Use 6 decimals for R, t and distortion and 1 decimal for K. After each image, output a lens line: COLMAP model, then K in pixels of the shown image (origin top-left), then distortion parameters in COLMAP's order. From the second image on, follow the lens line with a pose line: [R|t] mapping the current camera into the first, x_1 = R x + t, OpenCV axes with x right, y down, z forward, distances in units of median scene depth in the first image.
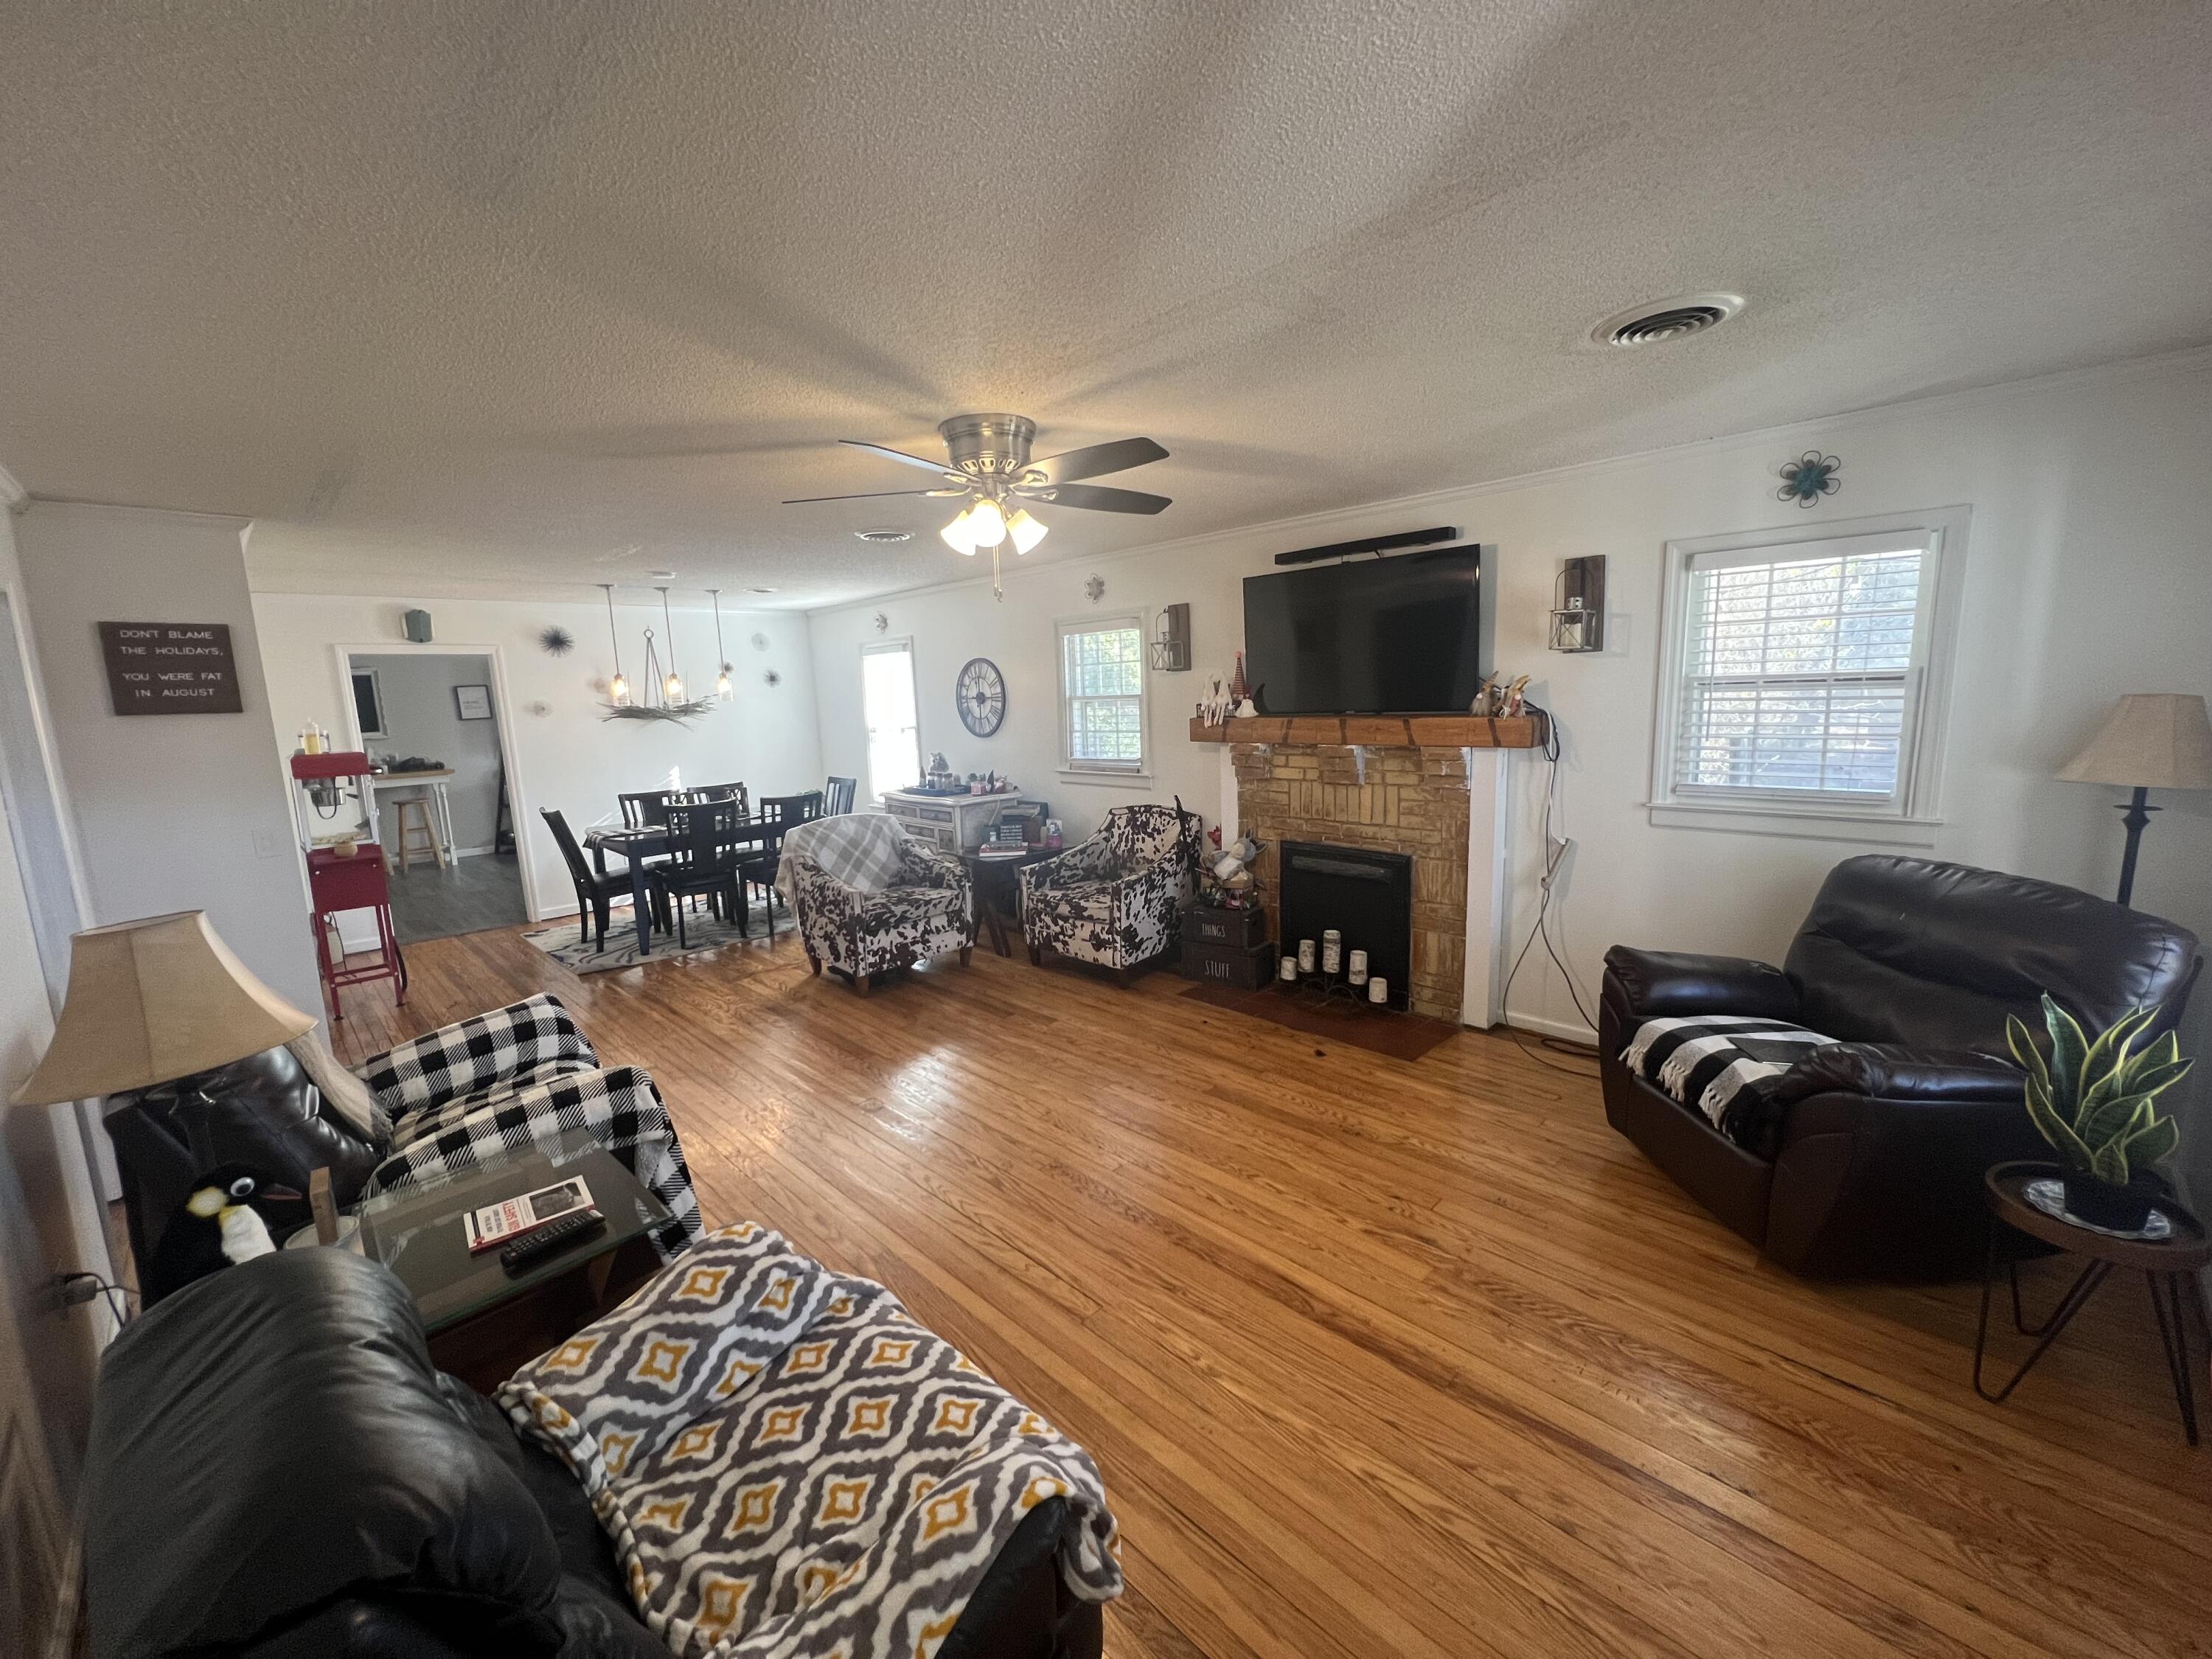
lens RADIAL K [[881.6, 0, 1102.5], [0, 881.6, 826.3], [0, 0, 1]] dist [0.000346, -0.000030]
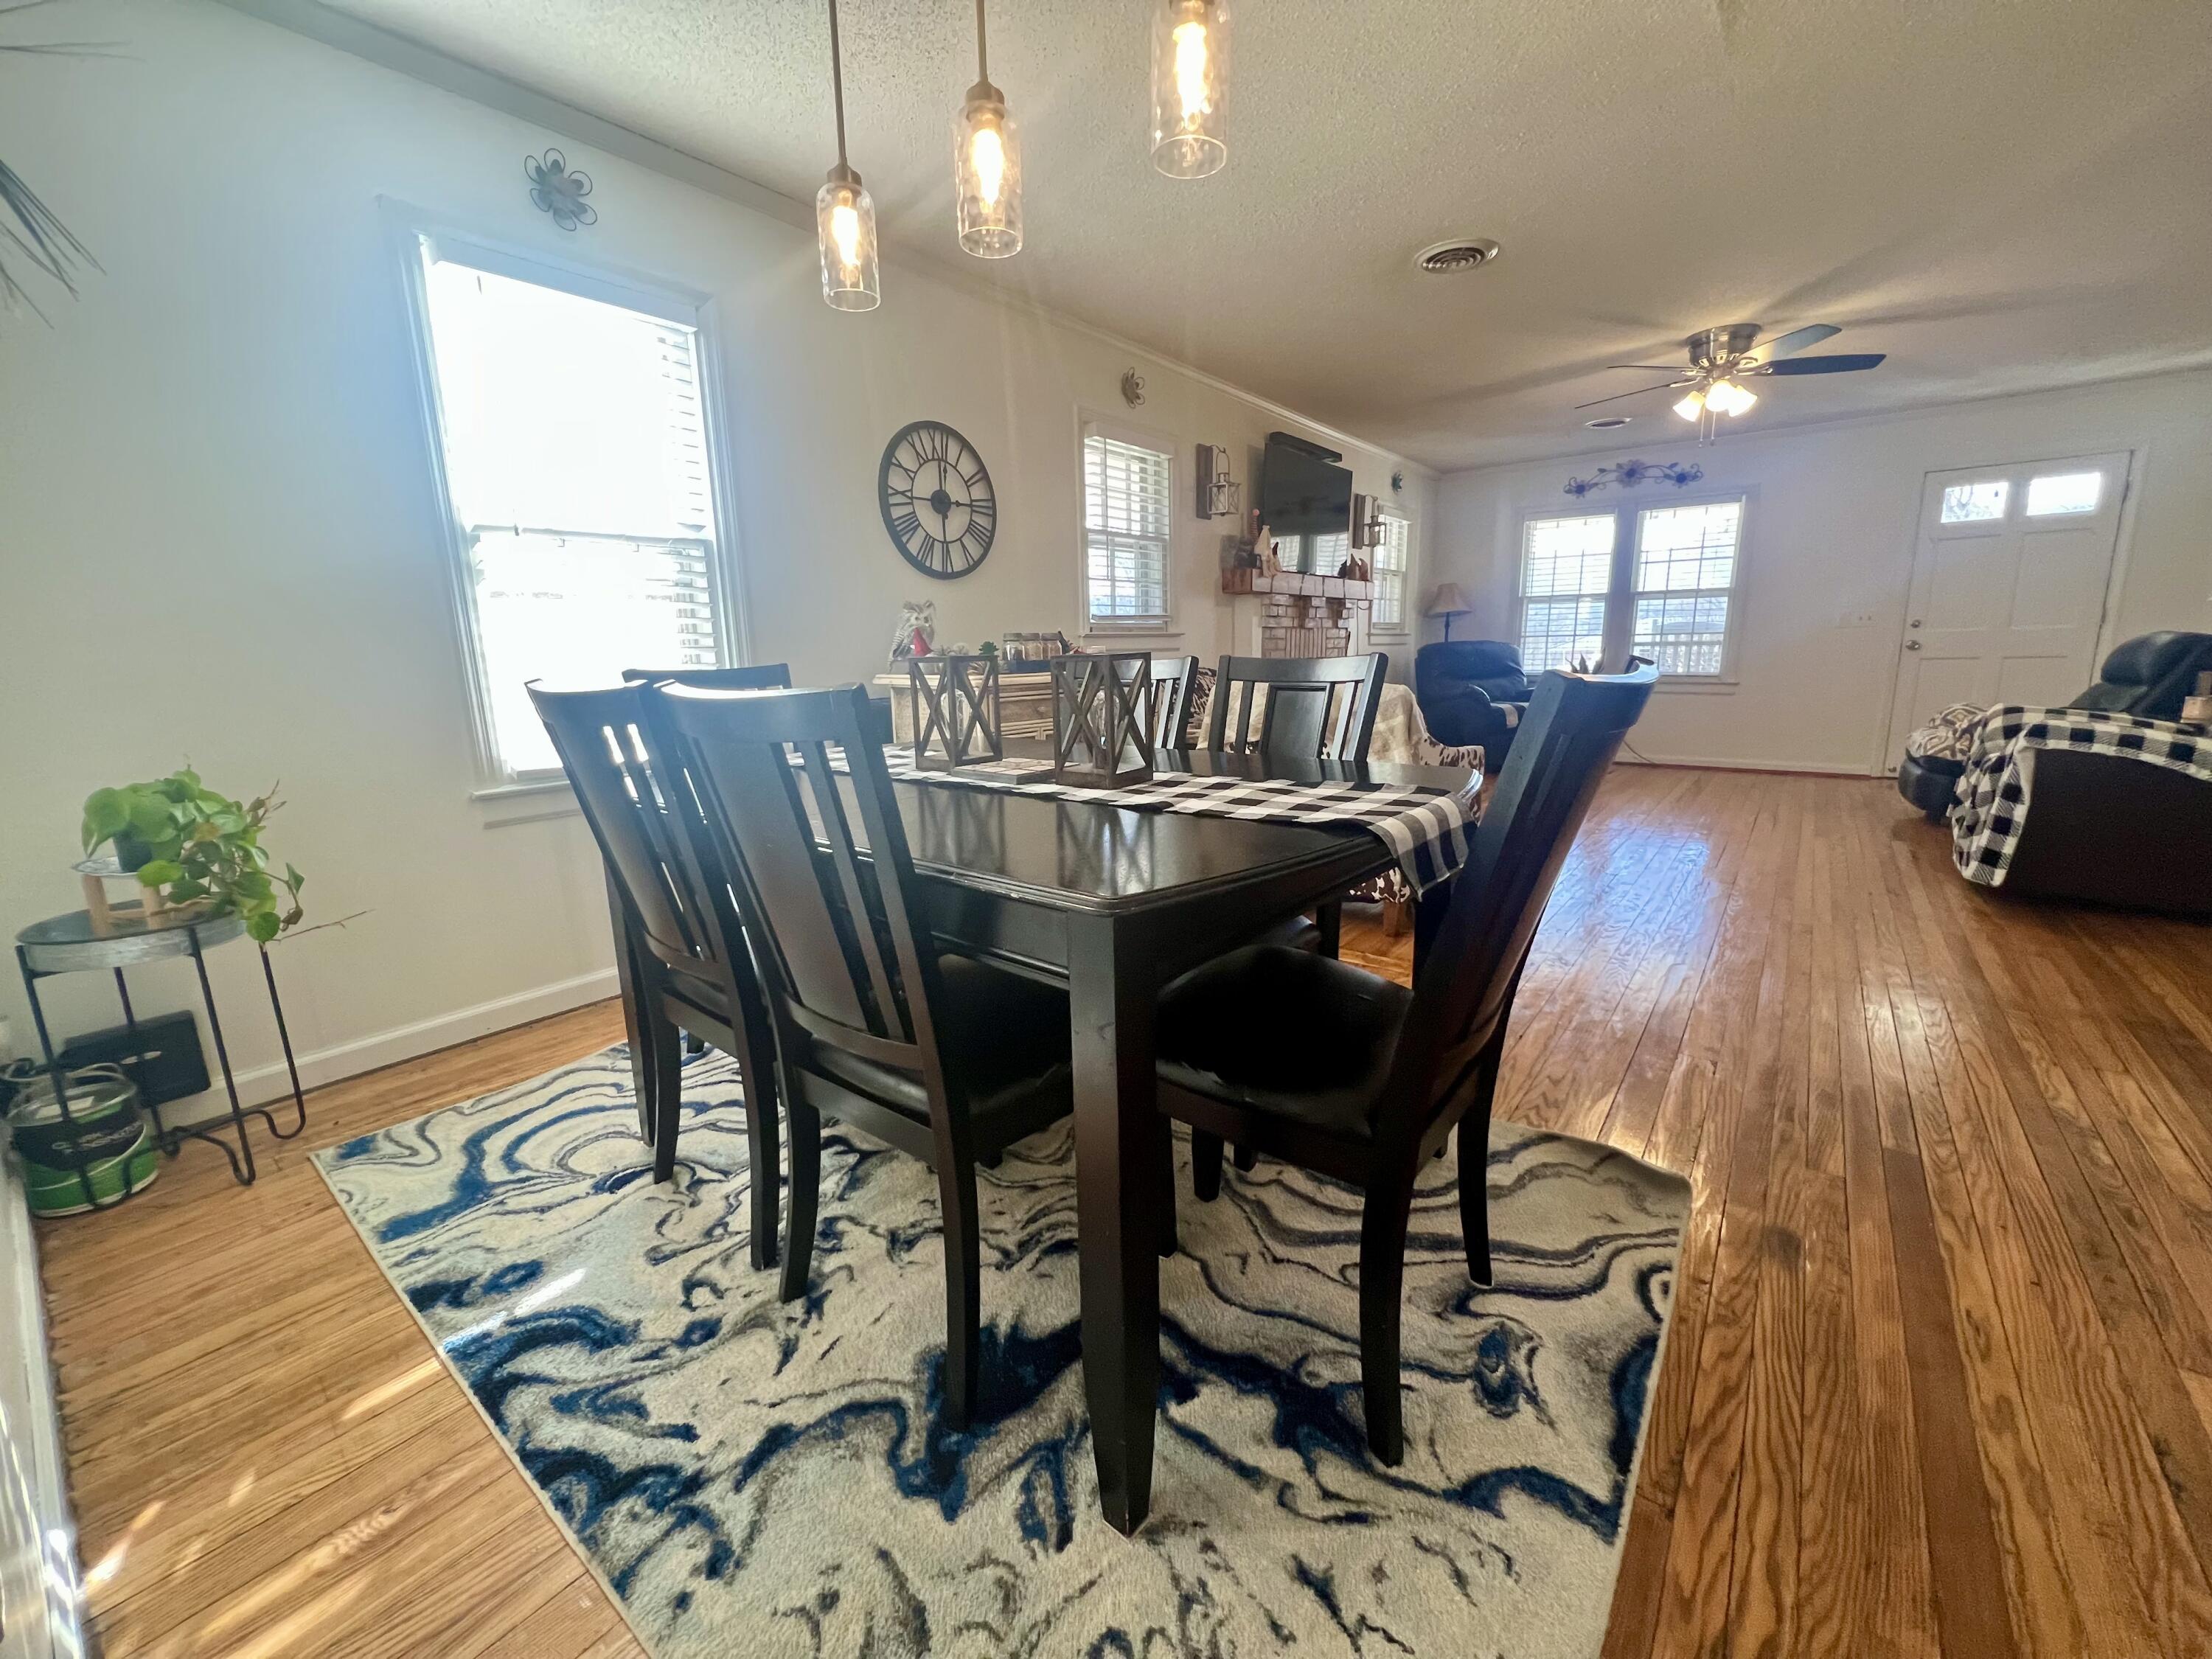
lens RADIAL K [[881.6, 0, 1102.5], [0, 881.6, 826.3], [0, 0, 1]] dist [0.000346, -0.000030]
pose [[-0.115791, -0.160518, 0.980218, -0.707646], [0.181630, 0.966794, 0.179776, -0.035485], [-0.976526, 0.198853, -0.082791, 0.999248]]
